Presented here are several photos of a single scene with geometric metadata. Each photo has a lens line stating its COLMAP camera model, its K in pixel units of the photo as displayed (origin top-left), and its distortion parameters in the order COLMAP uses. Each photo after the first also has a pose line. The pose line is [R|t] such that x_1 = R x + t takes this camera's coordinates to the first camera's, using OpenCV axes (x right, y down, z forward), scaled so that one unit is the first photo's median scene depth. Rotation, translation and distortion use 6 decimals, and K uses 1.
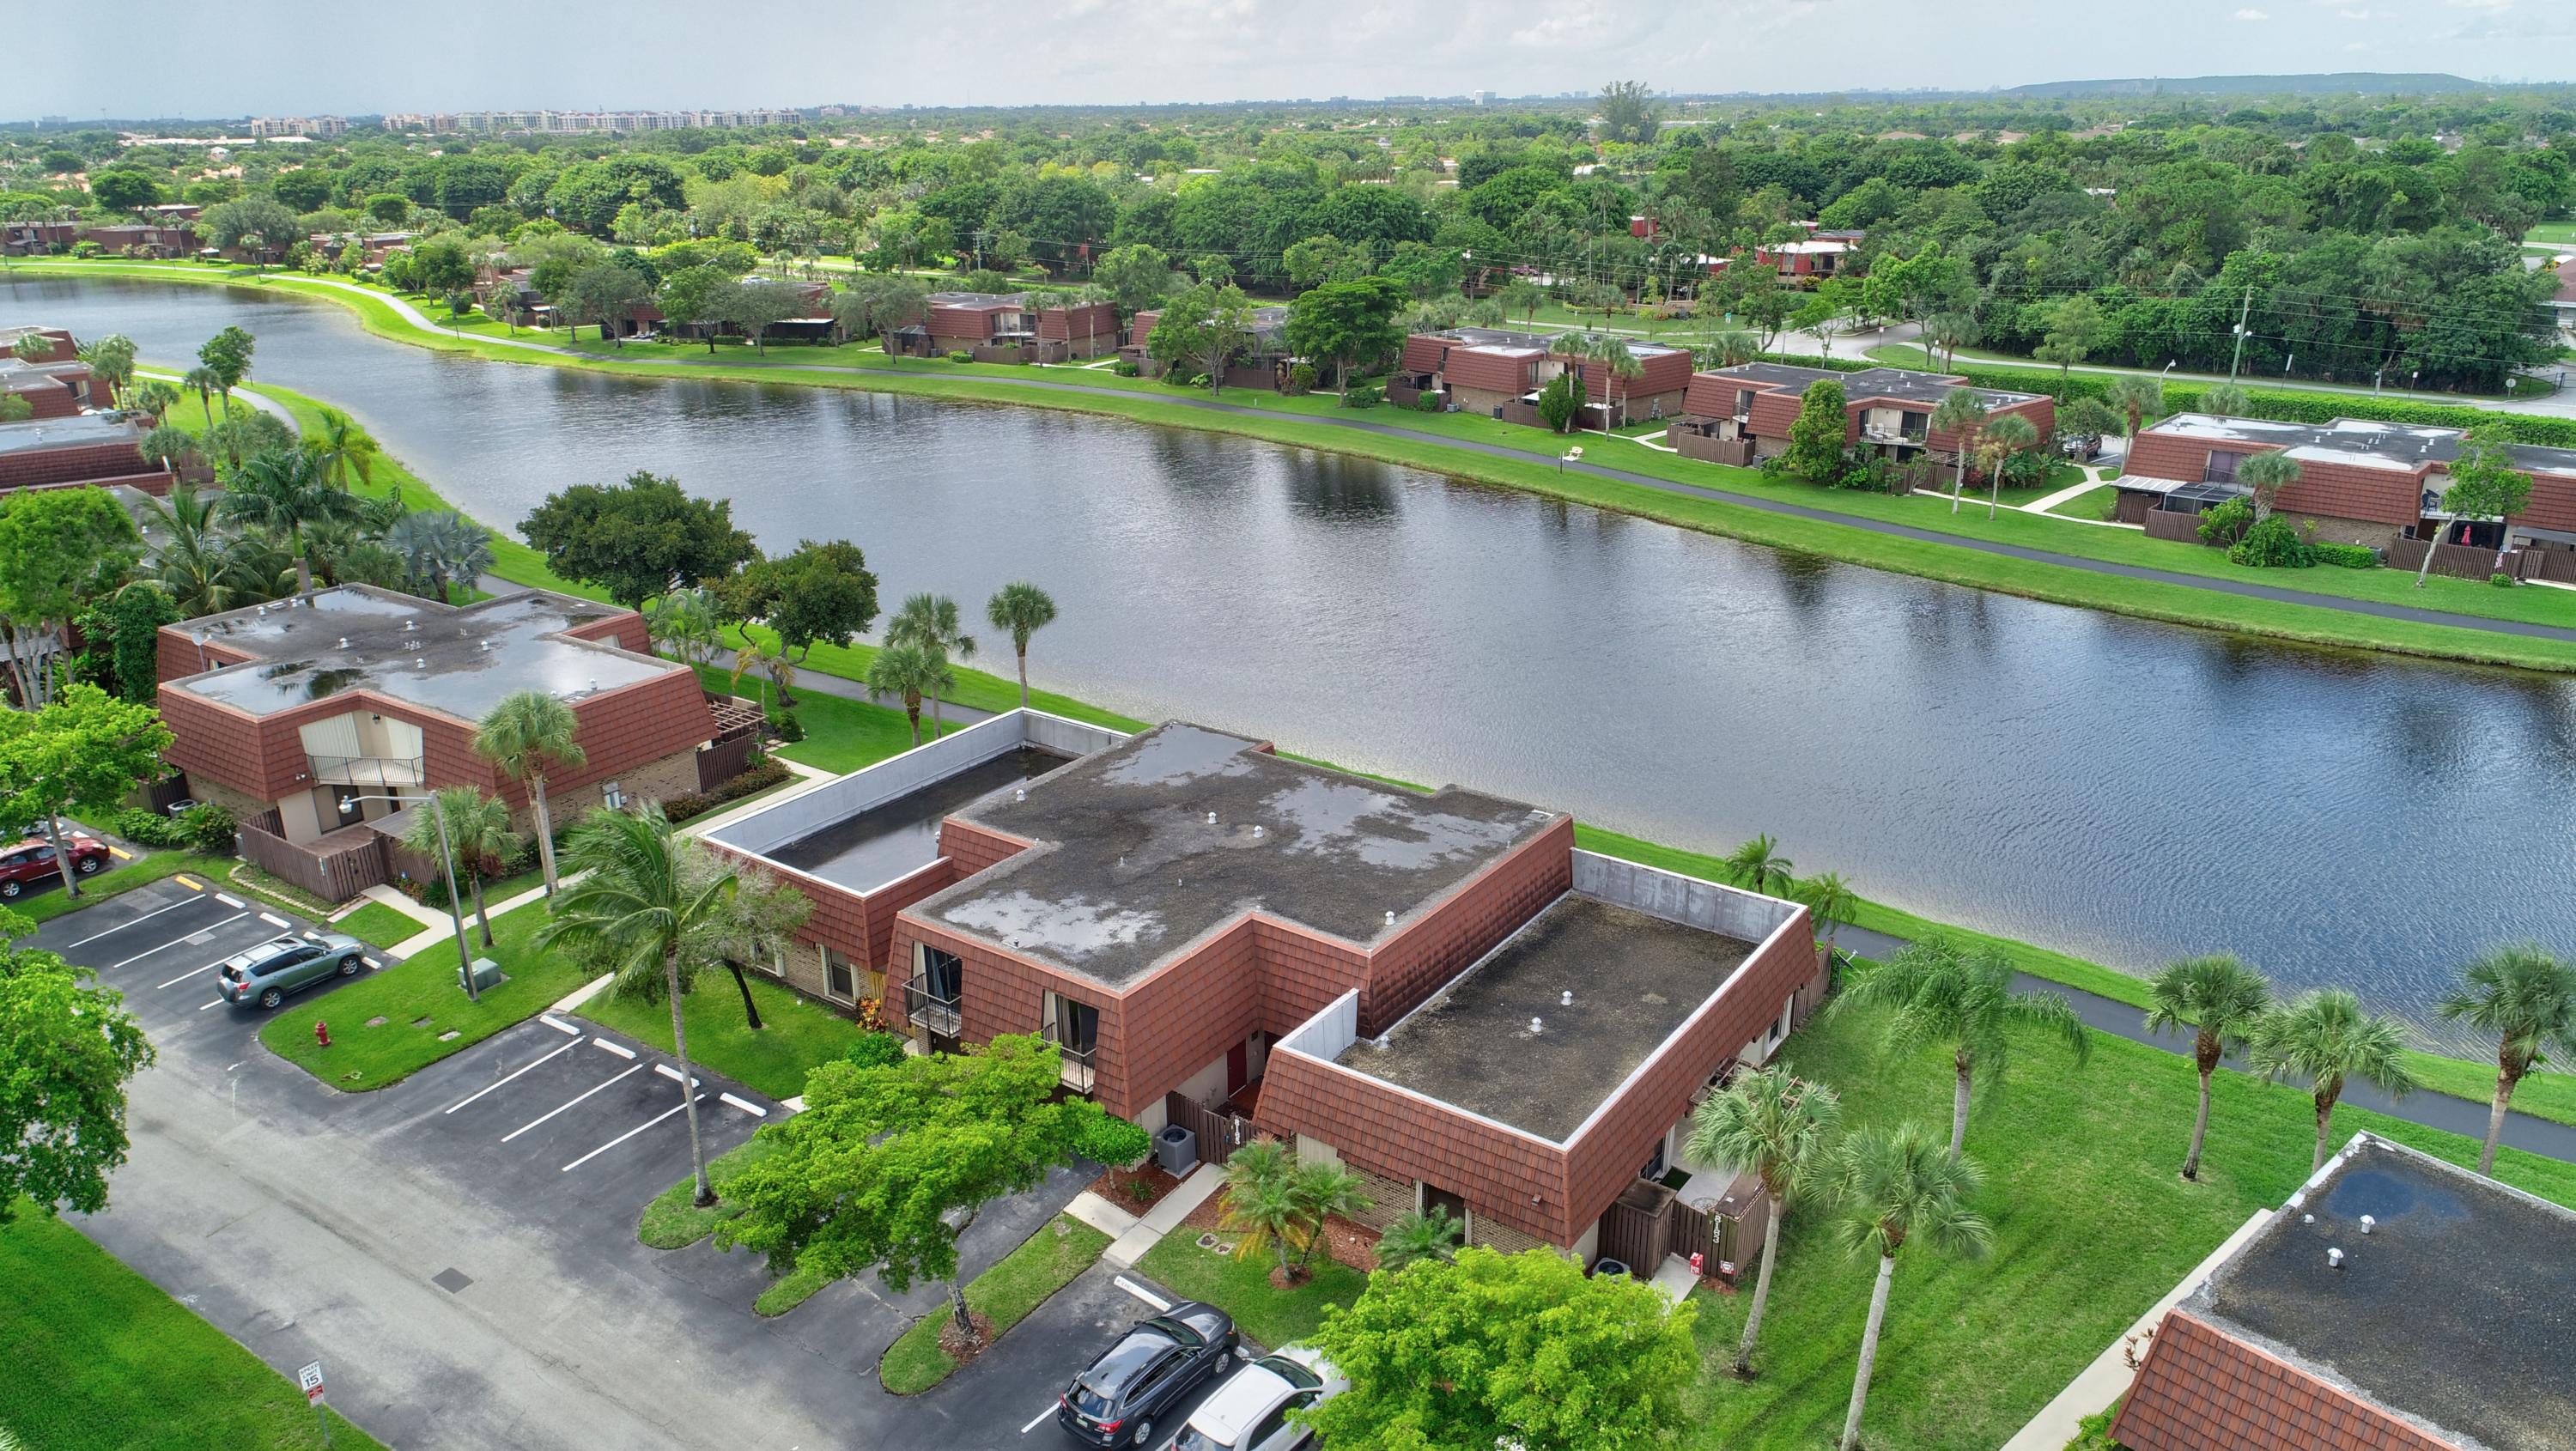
lens RADIAL K [[1724.8, 0, 1288.0], [0, 1724.8, 725.5], [0, 0, 1]] dist [-0.004032, 0.001440]
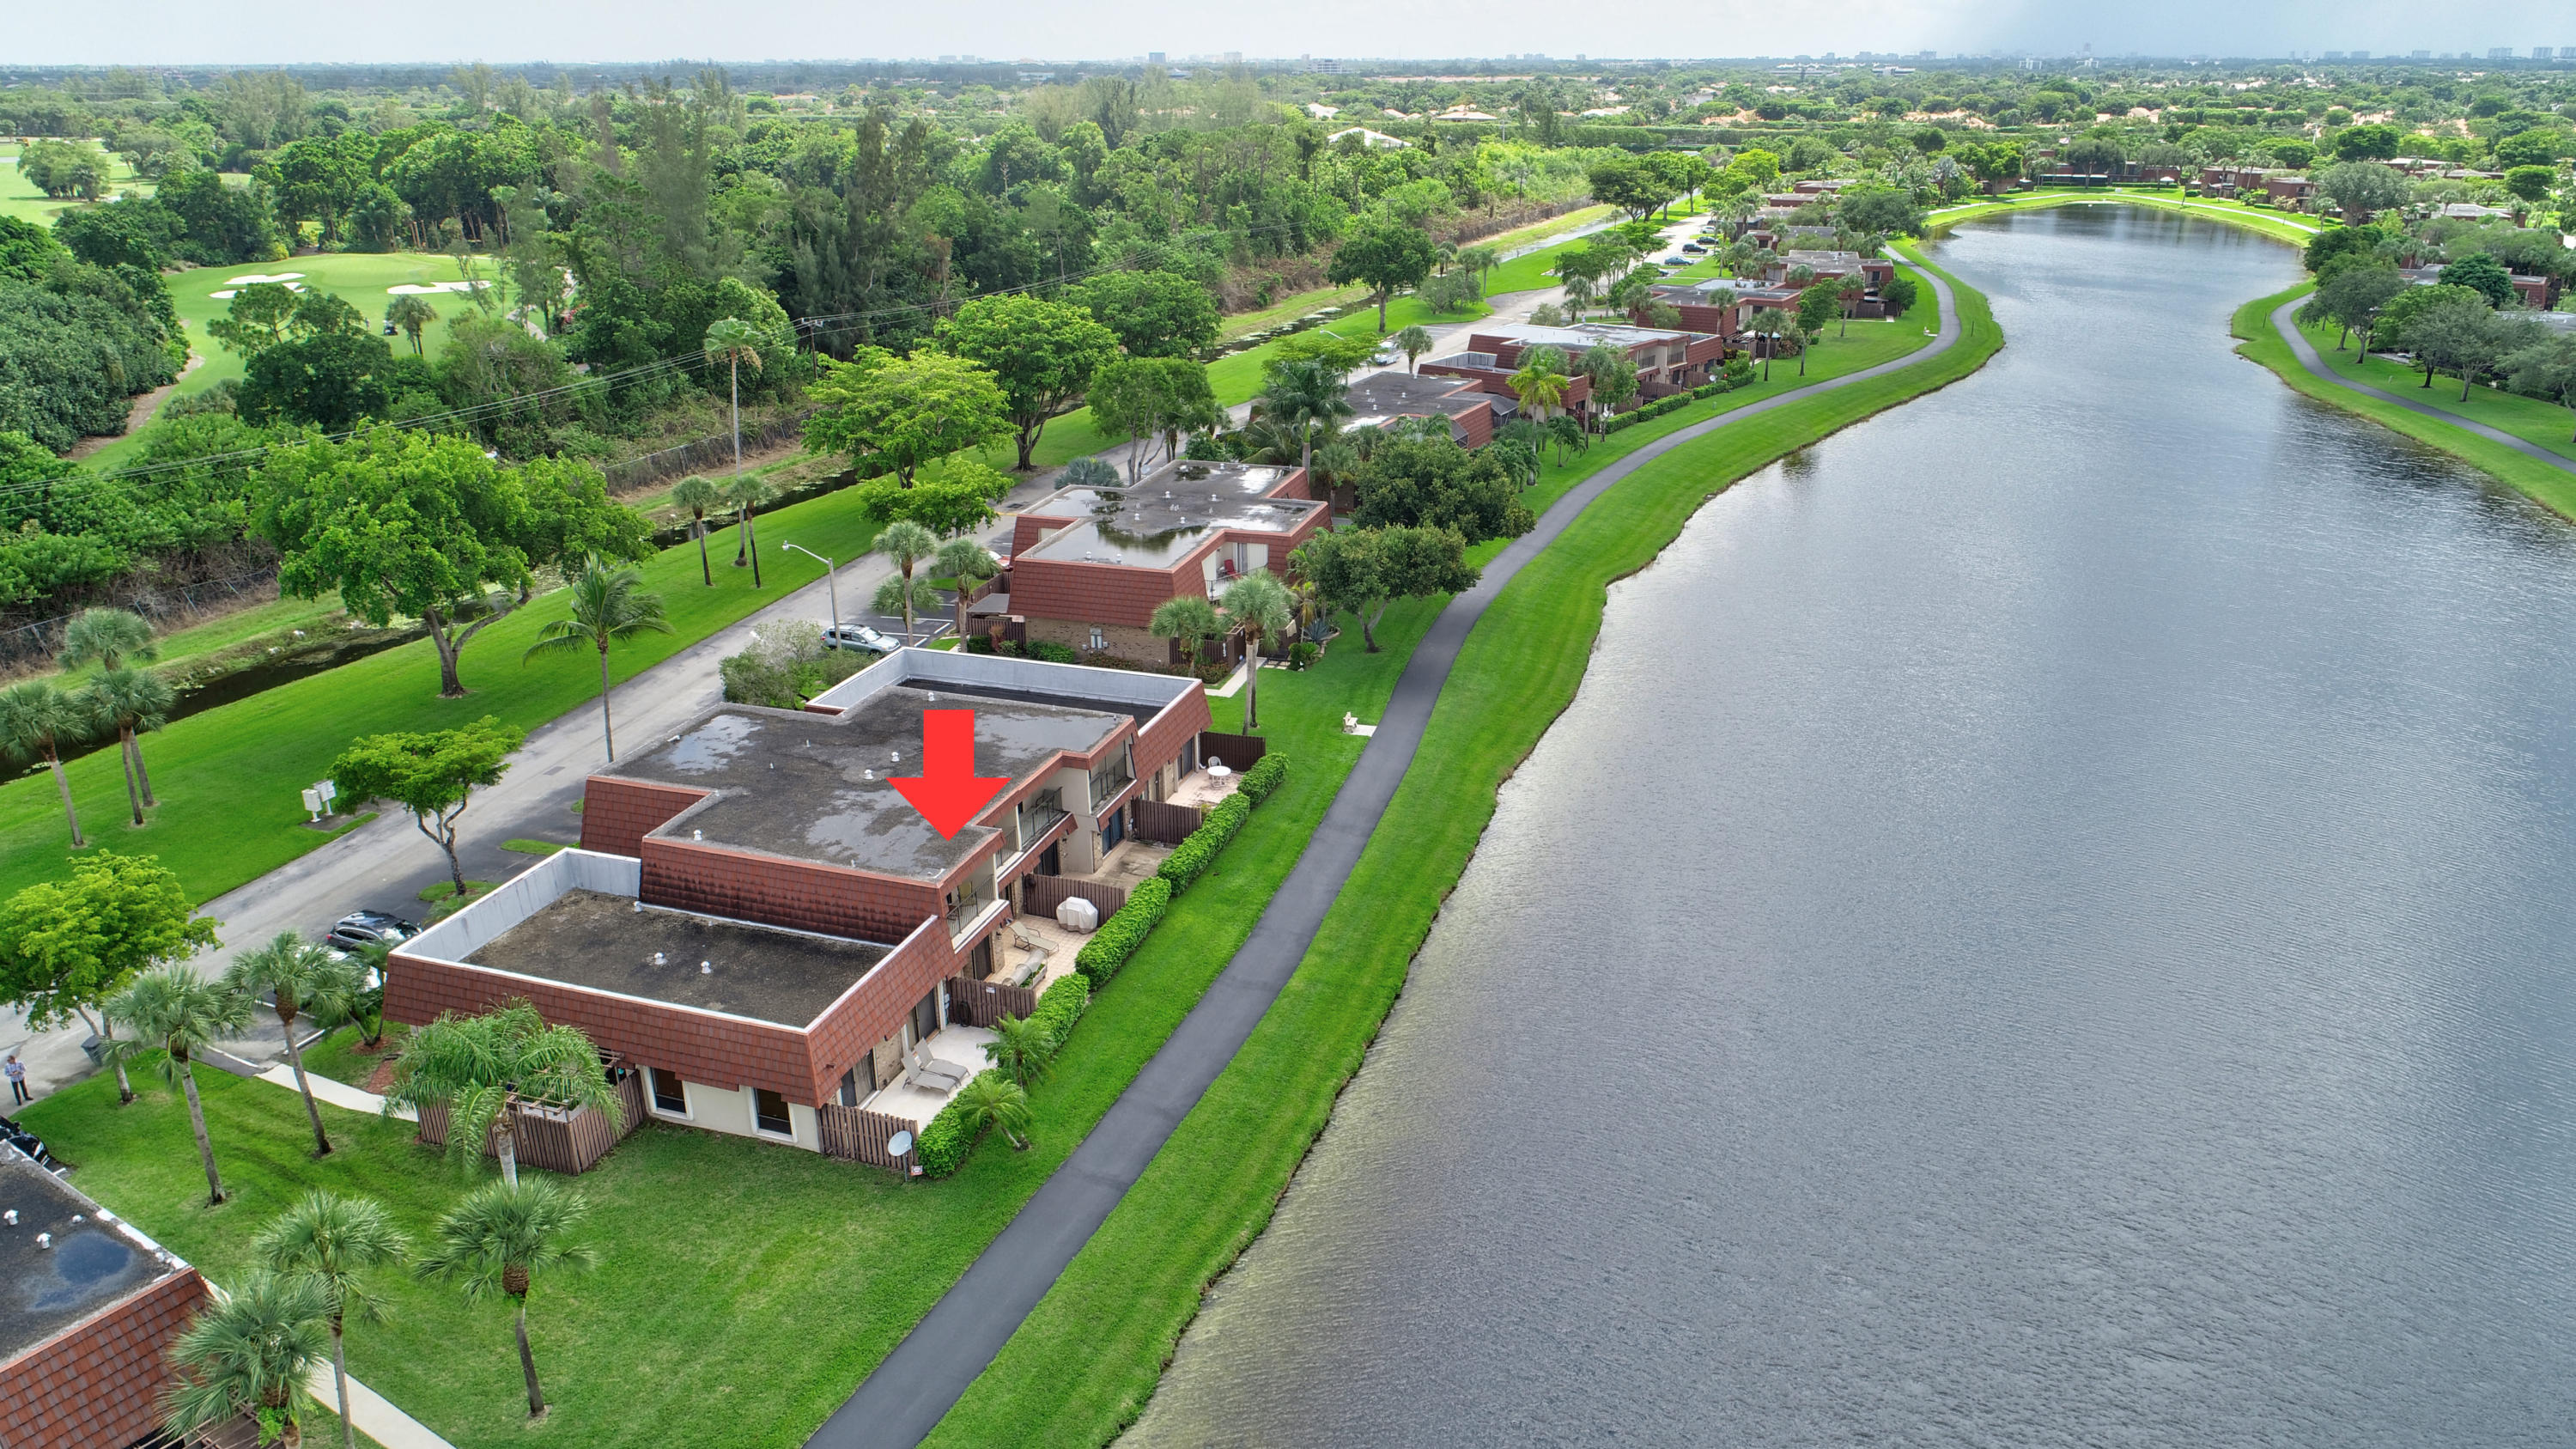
lens RADIAL K [[1725.1, 0, 1288.0], [0, 1725.1, 724.5], [0, 0, 1]] dist [-0.004032, 0.001440]
pose [[0.300753, 0.356925, -0.884394, 0.402304], [-0.326374, 0.909855, 0.256211, -0.134168], [0.896118, 0.211587, 0.390133, 0.278570]]
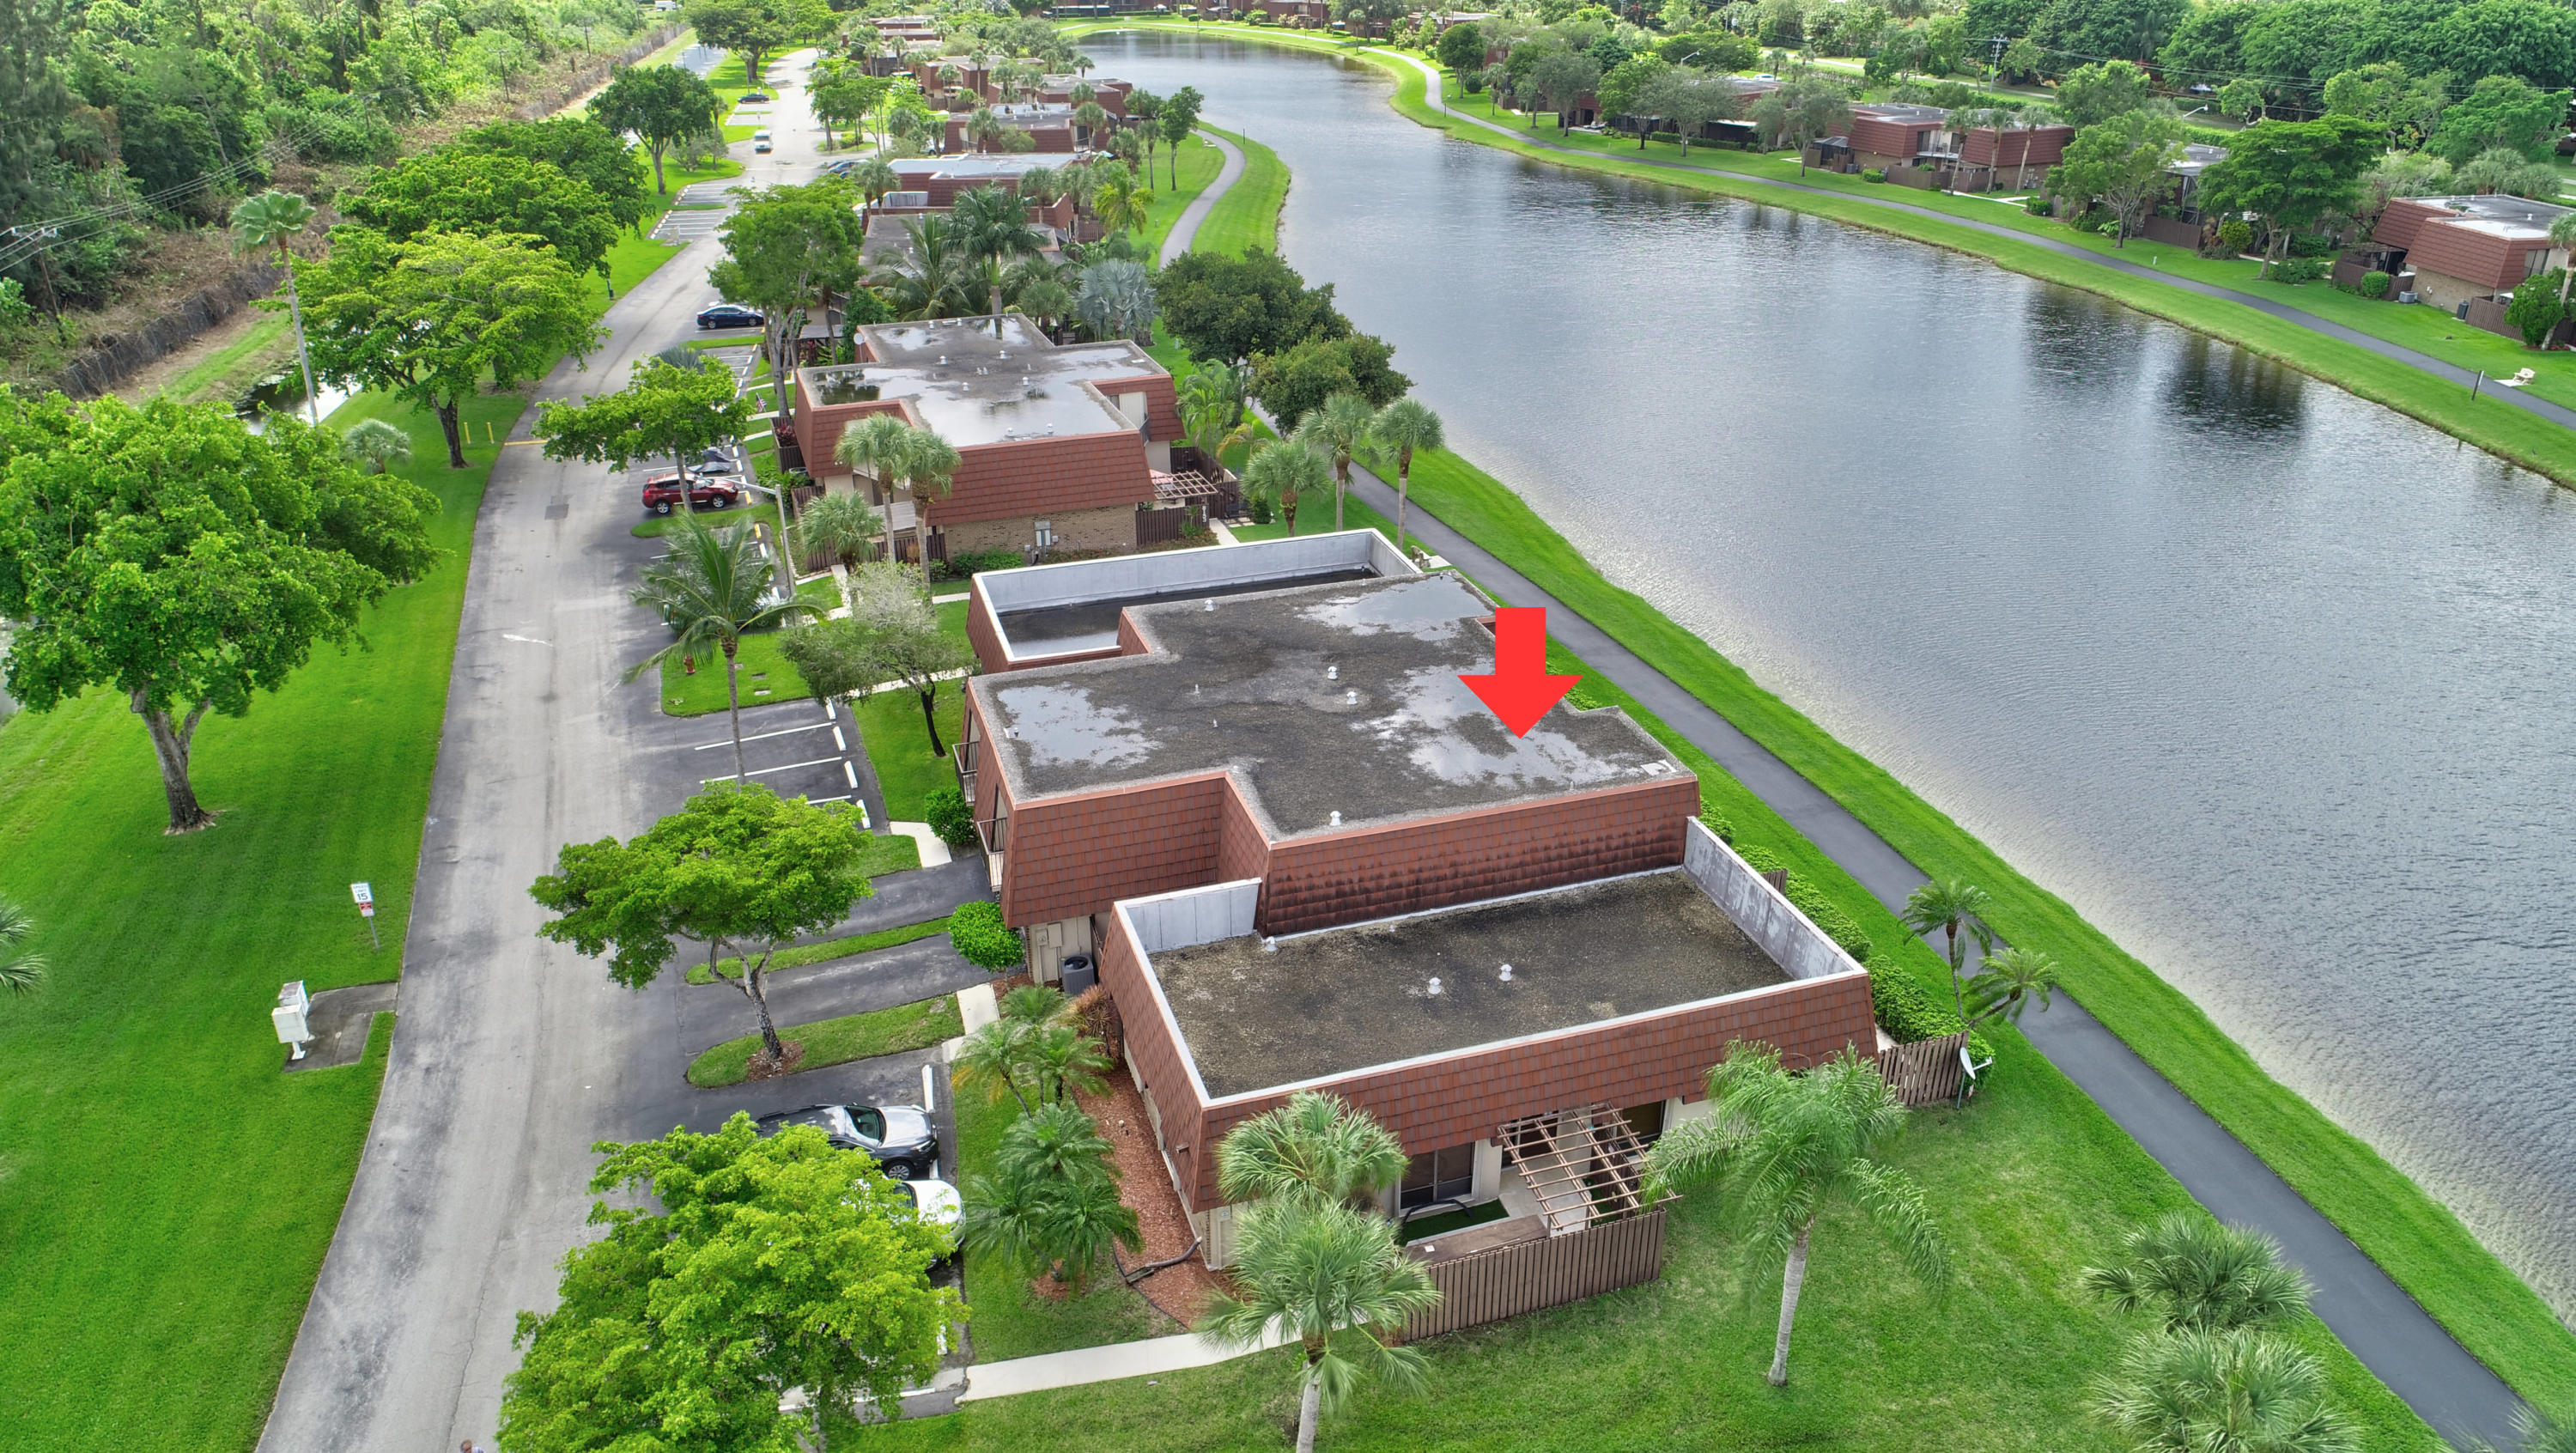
lens RADIAL K [[1725.0, 0, 1288.0], [0, 1725.0, 726.5], [0, 0, 1]] dist [-0.004032, 0.001440]
pose [[0.802686, 0.262556, -0.535499, 0.159638], [-0.205431, 0.964655, 0.165040, -0.024065], [0.559904, -0.022467, 0.828253, 0.079559]]
